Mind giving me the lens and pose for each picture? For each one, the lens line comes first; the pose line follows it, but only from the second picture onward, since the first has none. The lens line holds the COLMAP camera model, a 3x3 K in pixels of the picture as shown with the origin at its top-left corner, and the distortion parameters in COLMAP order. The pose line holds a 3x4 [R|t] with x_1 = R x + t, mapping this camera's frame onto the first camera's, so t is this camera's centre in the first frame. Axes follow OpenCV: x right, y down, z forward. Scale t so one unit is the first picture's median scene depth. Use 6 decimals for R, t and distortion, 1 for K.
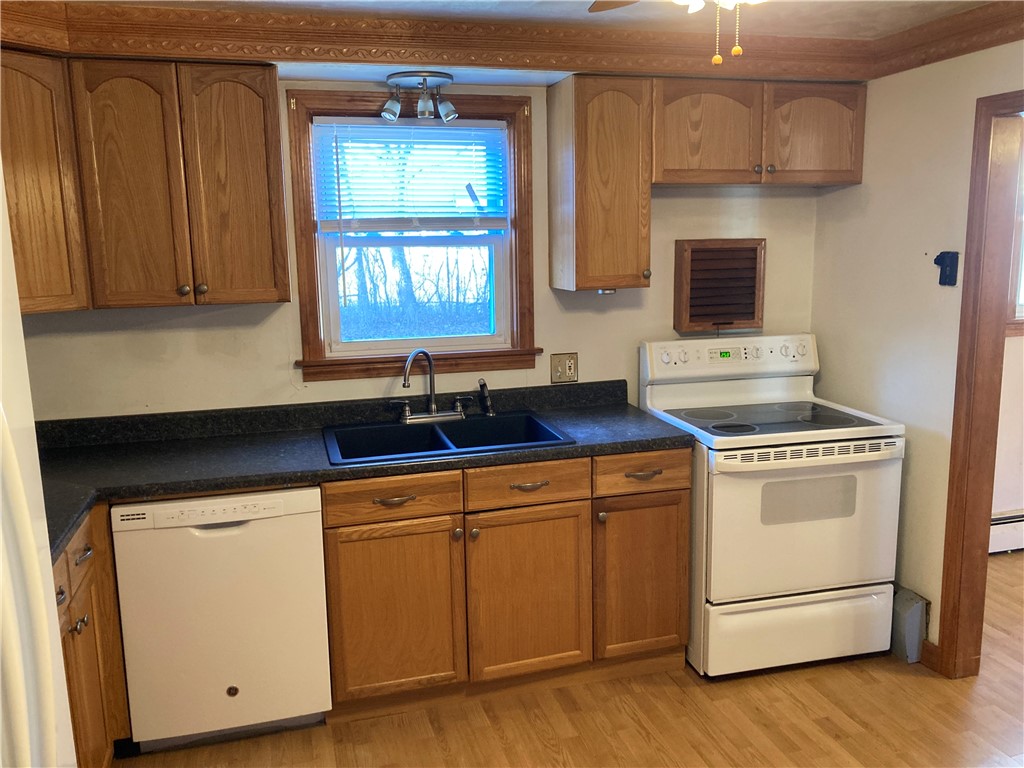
lens RADIAL K [[844.8, 0, 512.0], [0, 844.8, 384.0], [0, 0, 1]] dist [0.012251, -0.010868]
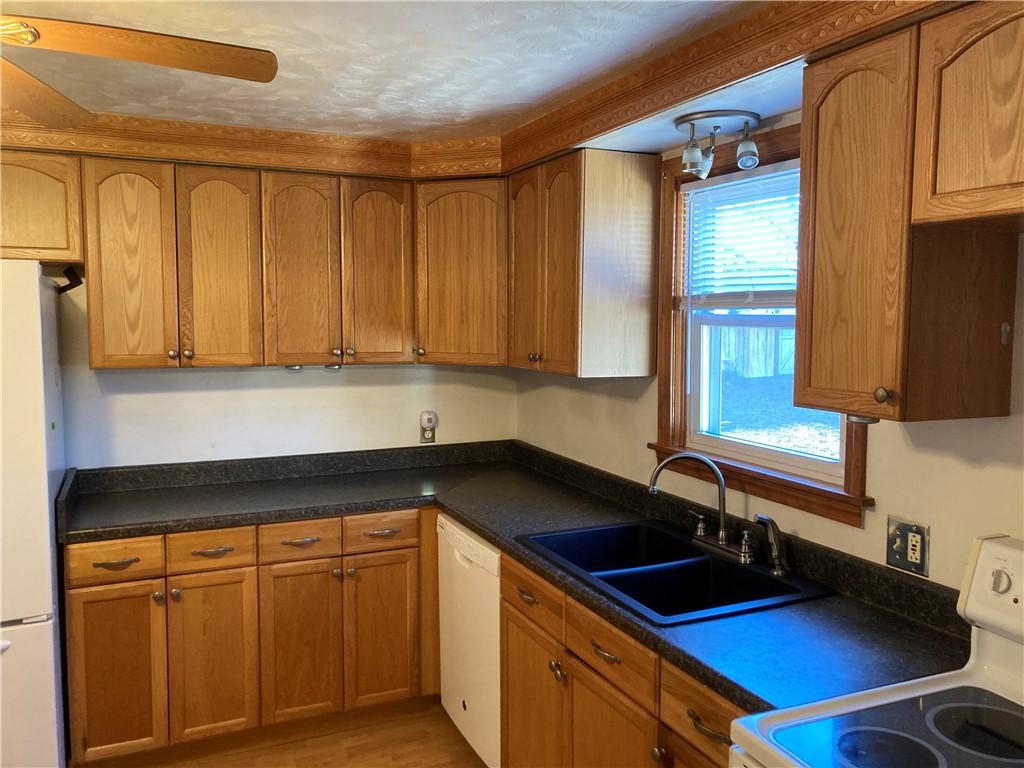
lens RADIAL K [[844.8, 0, 512.0], [0, 844.8, 384.0], [0, 0, 1]] dist [0.012251, -0.010868]
pose [[0.151463, 0.101024, -0.983287, 0.649703], [-0.181593, 0.980677, 0.072784, -0.133803], [0.971639, 0.167534, 0.166882, 0.689177]]
